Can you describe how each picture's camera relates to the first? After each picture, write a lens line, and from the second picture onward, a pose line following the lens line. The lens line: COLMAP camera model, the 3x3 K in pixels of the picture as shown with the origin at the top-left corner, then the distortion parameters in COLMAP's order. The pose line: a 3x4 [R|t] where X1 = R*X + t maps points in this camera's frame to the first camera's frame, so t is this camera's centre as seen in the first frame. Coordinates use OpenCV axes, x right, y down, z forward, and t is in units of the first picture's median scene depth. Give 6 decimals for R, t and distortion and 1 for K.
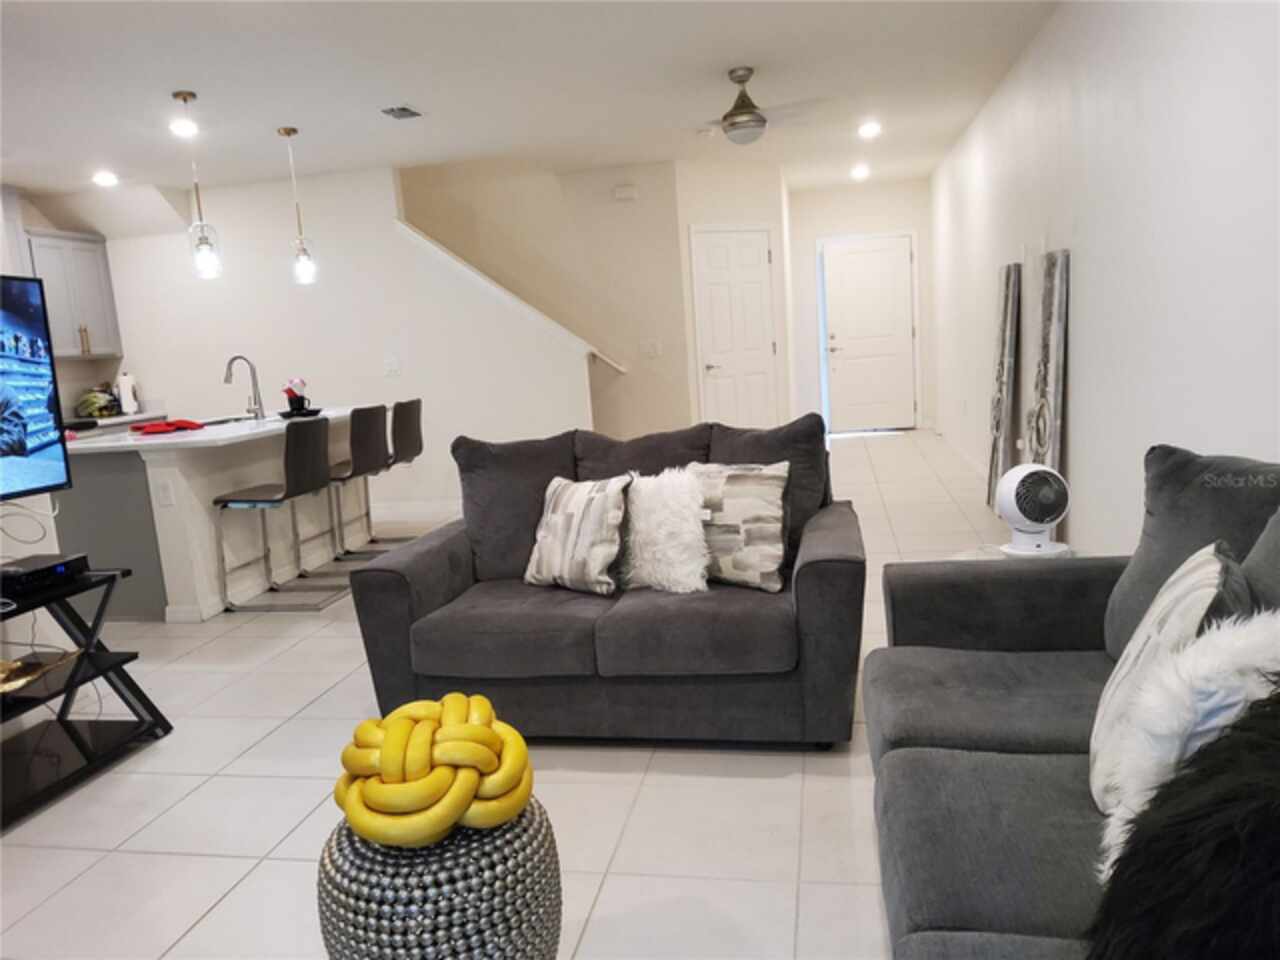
lens RADIAL K [[953.1, 0, 640.0], [0, 953.1, 480.0], [0, 0, 1]] dist [0.001755, -0.005085]
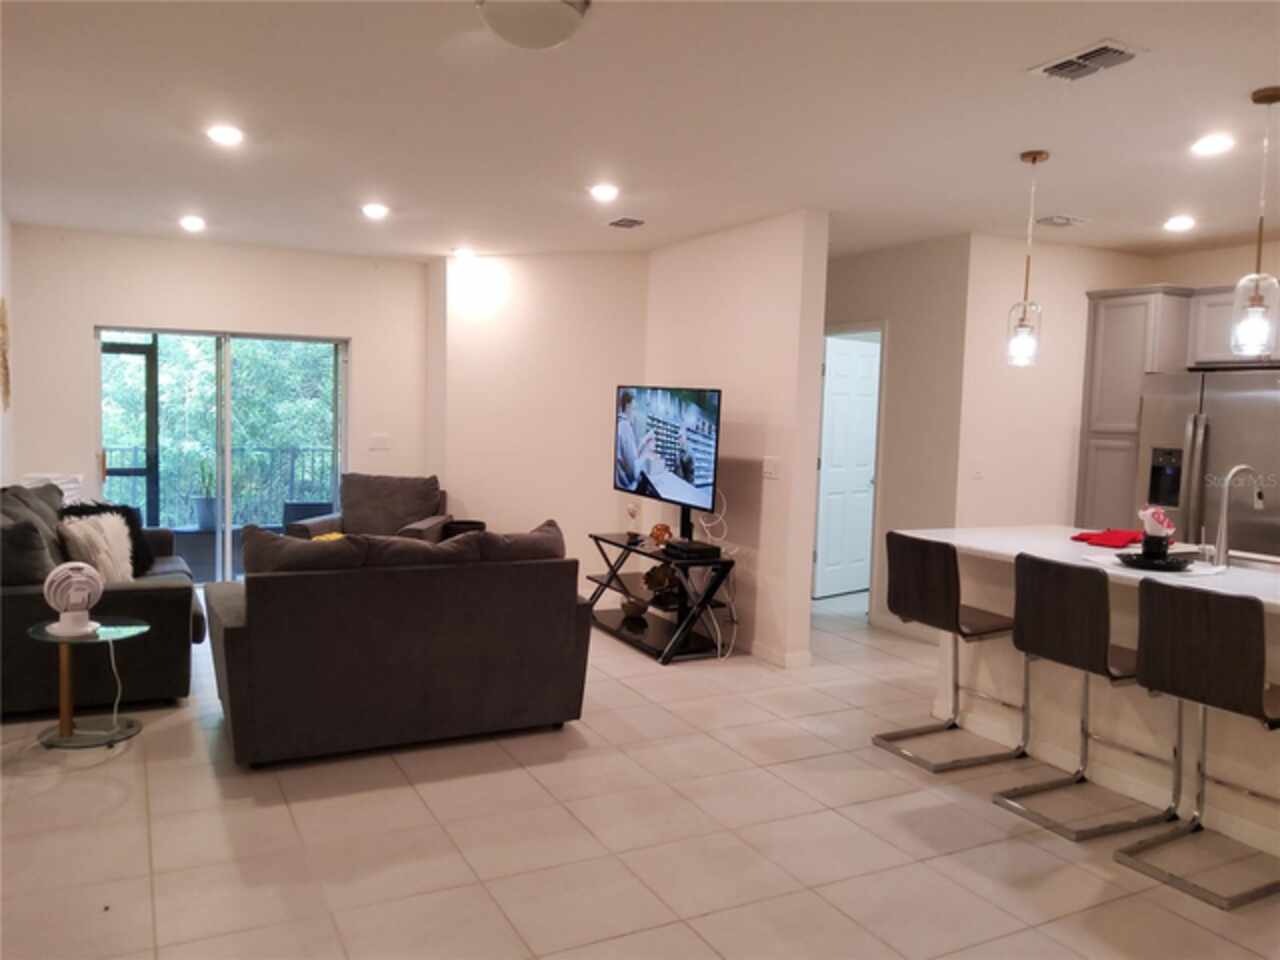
lens RADIAL K [[953.1, 0, 640.0], [0, 953.1, 480.0], [0, 0, 1]] dist [0.001755, -0.005085]
pose [[-0.785679, 0.088504, -0.612271, 0.578076], [-0.069012, 0.970997, 0.228916, -0.470235], [0.614773, 0.222108, -0.756784, 2.422147]]
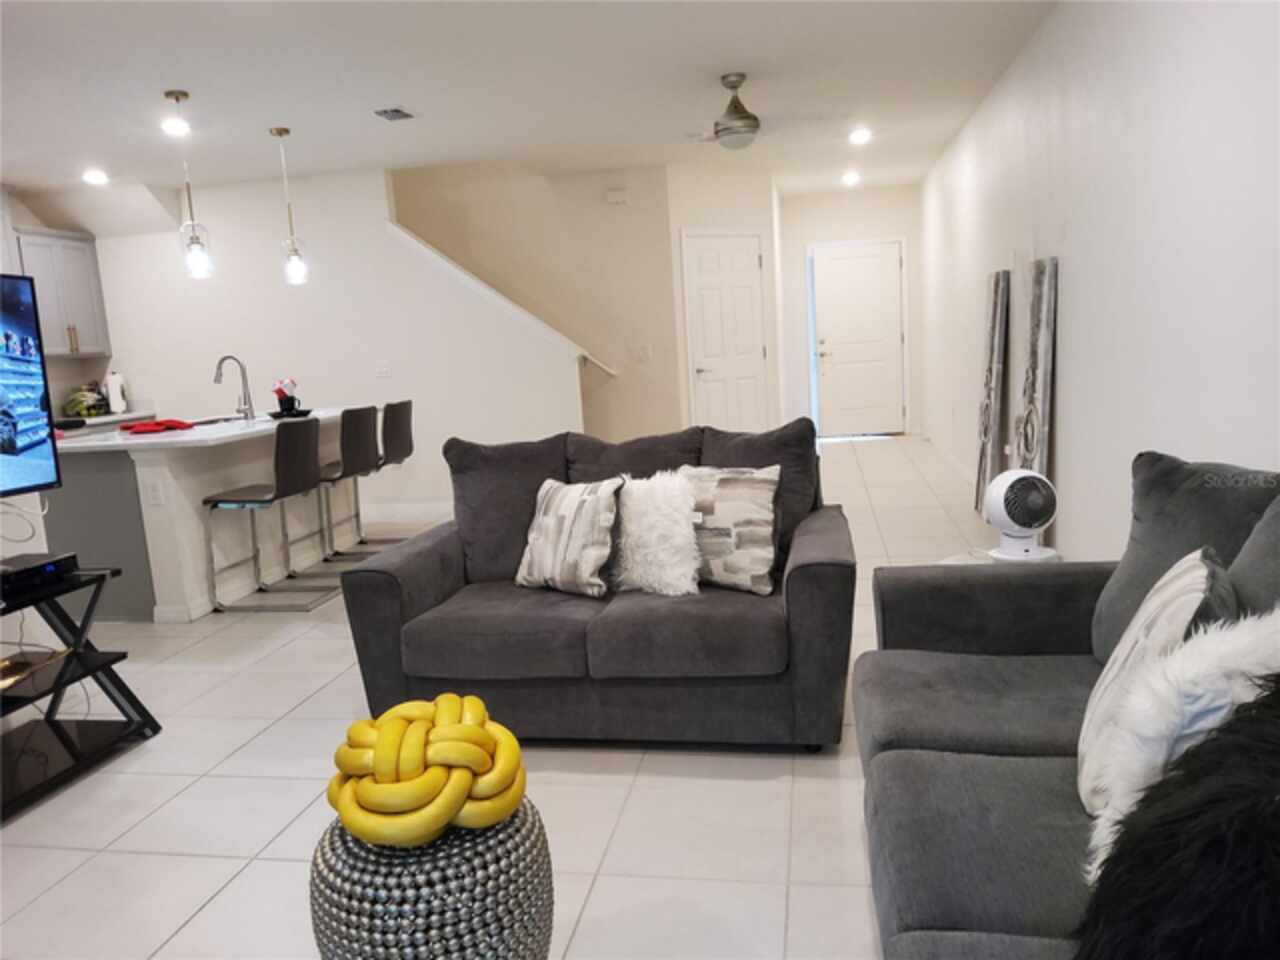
lens RADIAL K [[952.3, 0, 637.9], [0, 952.3, 481.5], [0, 0, 1]] dist [0.000178, -0.001479]
pose [[0.999921, 0.006774, 0.010607, -0.003980], [-0.006756, 0.999976, -0.001760, 0.000362], [-0.010619, 0.001689, 0.999942, -0.003159]]
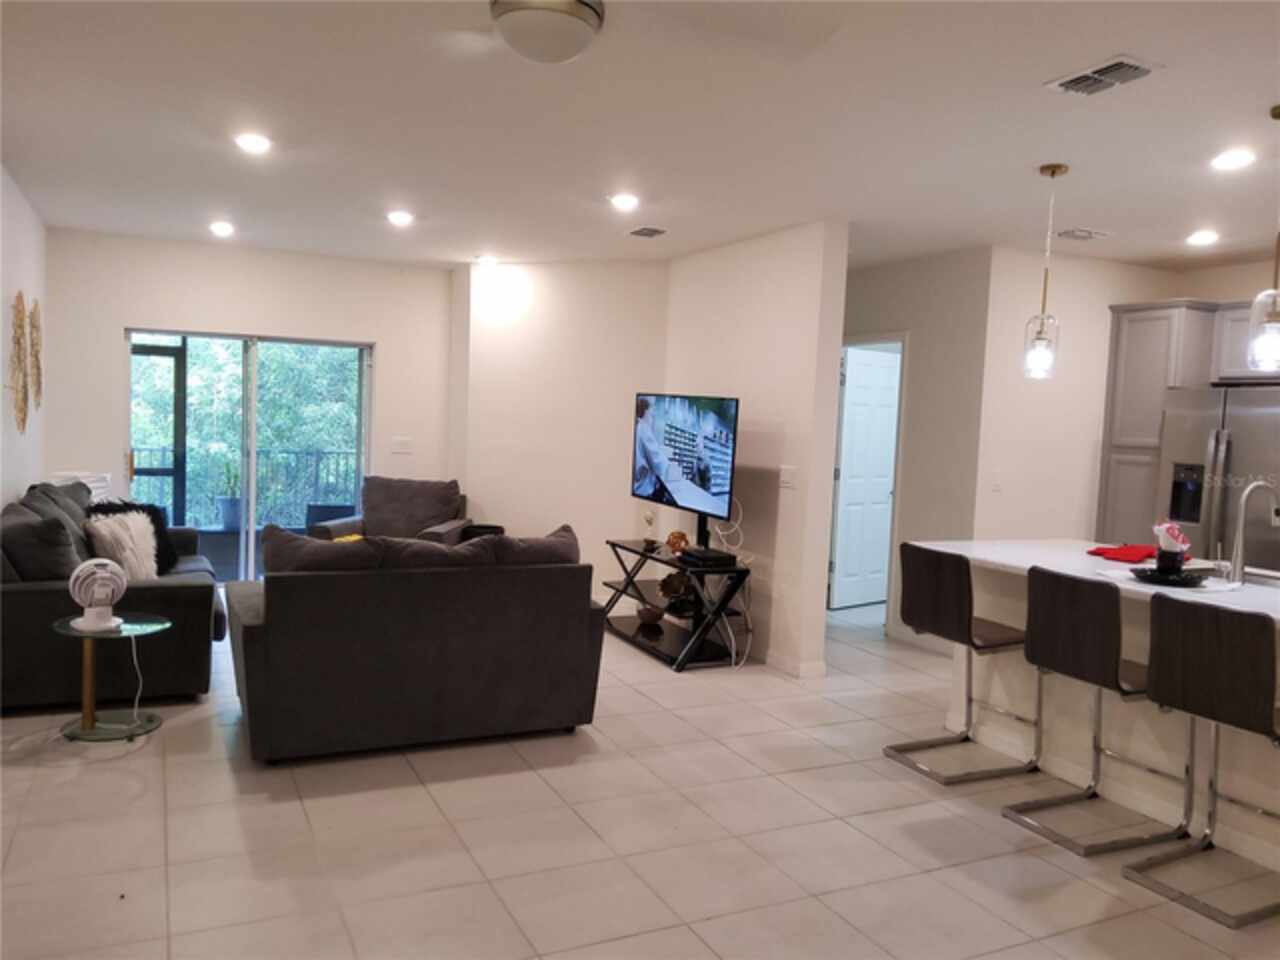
lens RADIAL K [[953.1, 0, 640.0], [0, 953.1, 480.0], [0, 0, 1]] dist [0.001755, -0.005085]
pose [[-0.801874, 0.071141, -0.593242, 0.574409], [-0.078544, 0.971719, 0.222694, -0.472425], [0.592307, 0.225169, -0.773609, 2.439076]]
